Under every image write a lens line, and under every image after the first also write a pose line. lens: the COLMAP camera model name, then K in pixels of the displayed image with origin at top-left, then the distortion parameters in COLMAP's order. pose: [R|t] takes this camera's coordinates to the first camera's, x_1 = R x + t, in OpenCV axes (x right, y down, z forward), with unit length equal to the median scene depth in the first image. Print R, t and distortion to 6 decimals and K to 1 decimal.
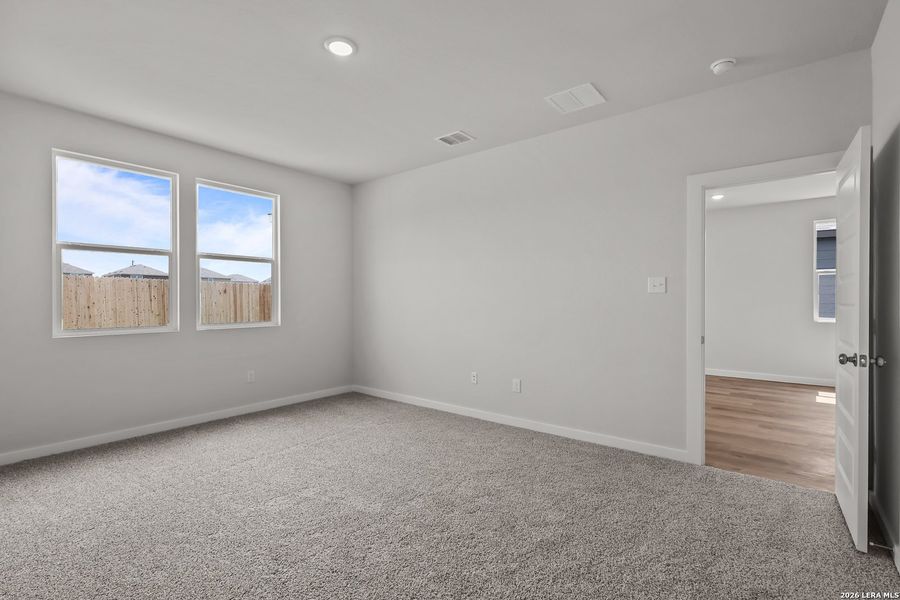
lens RADIAL K [[418.4, 0, 448.7], [0, 418.4, 298.6], [0, 0, 1]] dist [-0.004086, 0.001110]
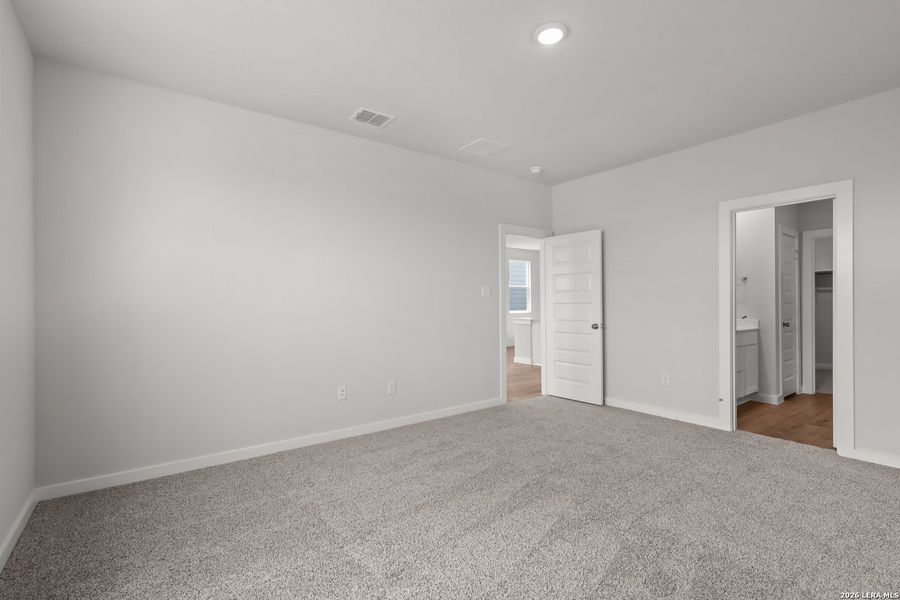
lens RADIAL K [[414.2, 0, 450.9], [0, 414.2, 304.0], [0, 0, 1]] dist [0.003157, 0.000091]
pose [[0.249858, -0.008253, 0.968247, -0.950026], [0.001331, 0.999966, 0.008180, -0.001494], [-0.968282, -0.000755, 0.249860, 0.756137]]
